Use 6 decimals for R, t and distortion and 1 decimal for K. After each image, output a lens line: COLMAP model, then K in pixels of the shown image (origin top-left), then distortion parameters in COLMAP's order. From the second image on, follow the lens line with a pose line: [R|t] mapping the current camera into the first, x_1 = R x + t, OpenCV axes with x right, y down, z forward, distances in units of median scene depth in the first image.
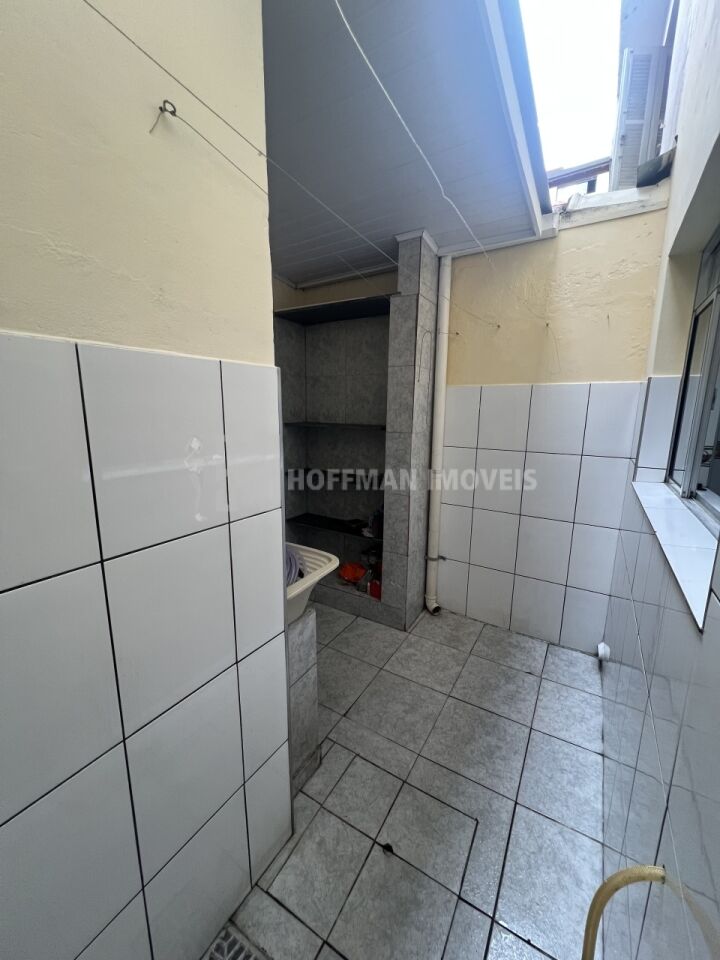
lens RADIAL K [[384.8, 0, 360.5], [0, 384.8, 481.8], [0, 0, 1]] dist [-0.001078, -0.000107]
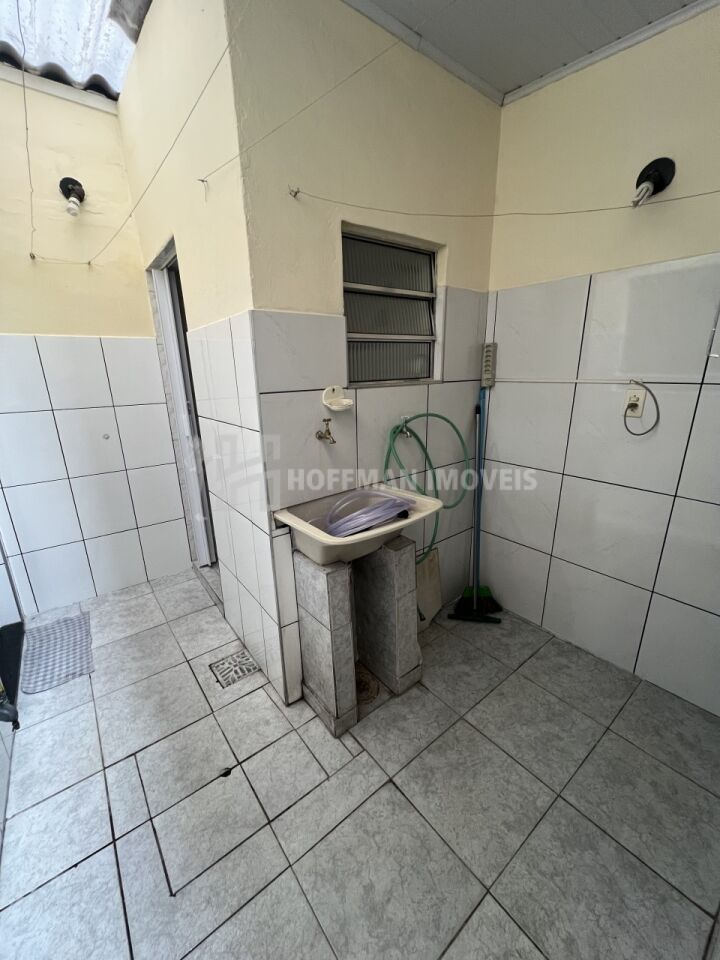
lens RADIAL K [[384.8, 0, 360.4], [0, 384.8, 479.9], [0, 0, 1]] dist [-0.001078, -0.000107]
pose [[-0.355482, 0.257141, -0.898616, 0.601080], [-0.156262, 0.931532, 0.328376, -0.182484], [0.921528, 0.257151, -0.290962, 1.260986]]
